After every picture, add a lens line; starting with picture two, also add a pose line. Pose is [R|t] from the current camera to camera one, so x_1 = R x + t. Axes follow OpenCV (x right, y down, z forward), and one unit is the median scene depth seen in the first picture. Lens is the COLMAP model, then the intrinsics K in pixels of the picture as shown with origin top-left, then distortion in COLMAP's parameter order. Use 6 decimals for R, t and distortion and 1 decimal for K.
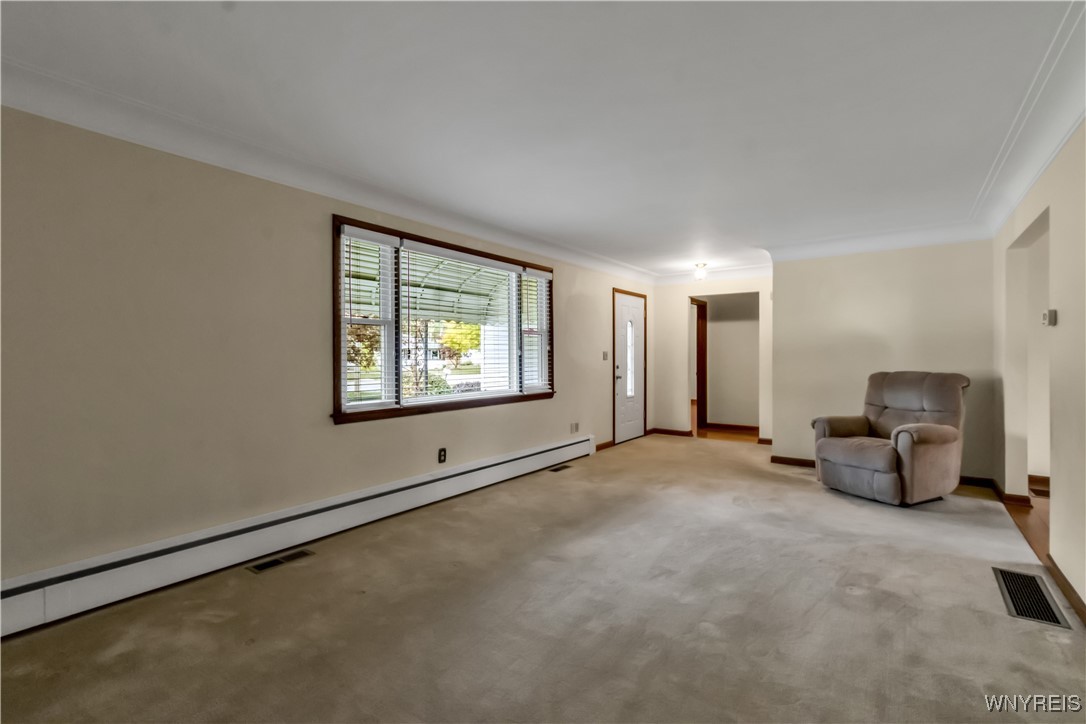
lens RADIAL K [[500.5, 0, 539.6], [0, 500.5, 360.1], [0, 0, 1]] dist [-0.000741, -0.000080]
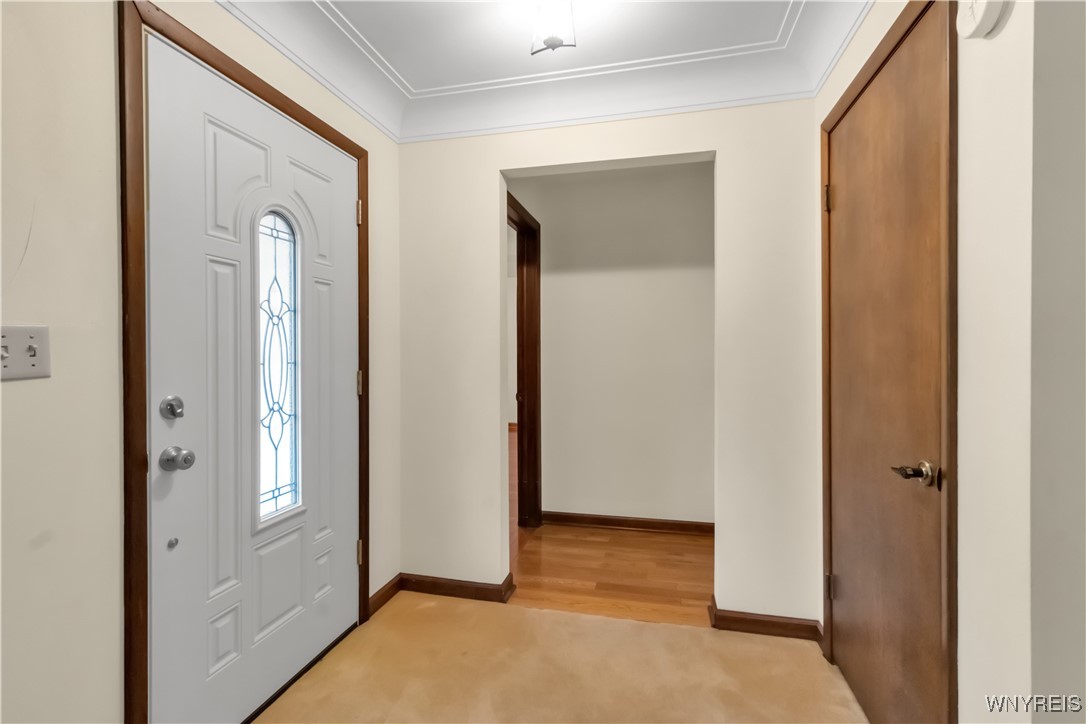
lens RADIAL K [[500.5, 0, 544.0], [0, 500.5, 356.1], [0, 0, 1]] dist [-0.000741, -0.000080]
pose [[0.933367, -0.003271, 0.358908, 0.204202], [0.000970, 0.999978, 0.006591, -0.008400], [-0.358921, -0.005804, 0.933350, 0.680874]]
